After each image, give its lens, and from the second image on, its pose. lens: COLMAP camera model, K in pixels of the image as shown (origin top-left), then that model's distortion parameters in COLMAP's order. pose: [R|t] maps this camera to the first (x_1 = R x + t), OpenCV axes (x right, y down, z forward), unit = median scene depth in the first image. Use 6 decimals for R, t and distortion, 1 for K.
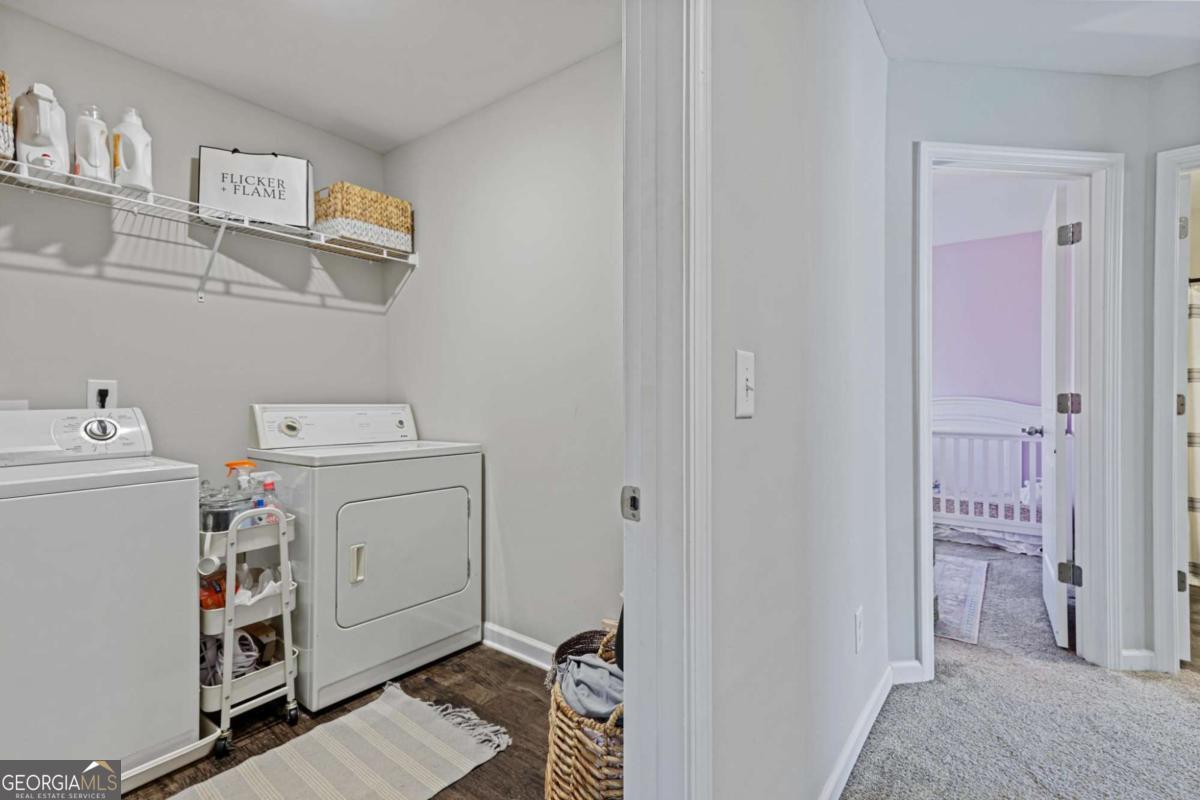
lens RADIAL K [[559.4, 0, 595.8], [0, 559.4, 395.8], [0, 0, 1]] dist [0.022129, 0.000945]
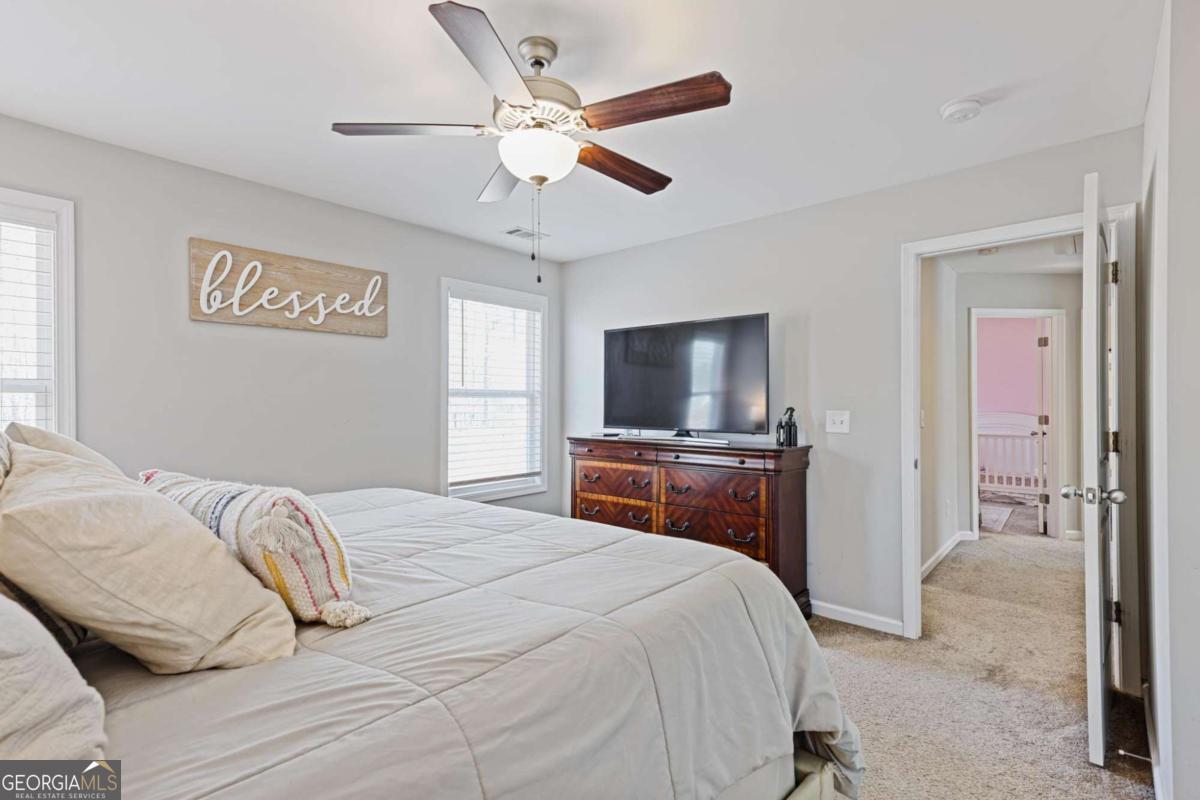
lens RADIAL K [[559.4, 0, 601.5], [0, 559.4, 403.0], [0, 0, 1]] dist [0.022129, 0.000945]
pose [[0.998264, -0.005767, -0.058622, -0.444636], [0.005833, 0.999983, 0.000949, -0.038864], [0.058615, -0.001289, 0.998280, -0.773649]]
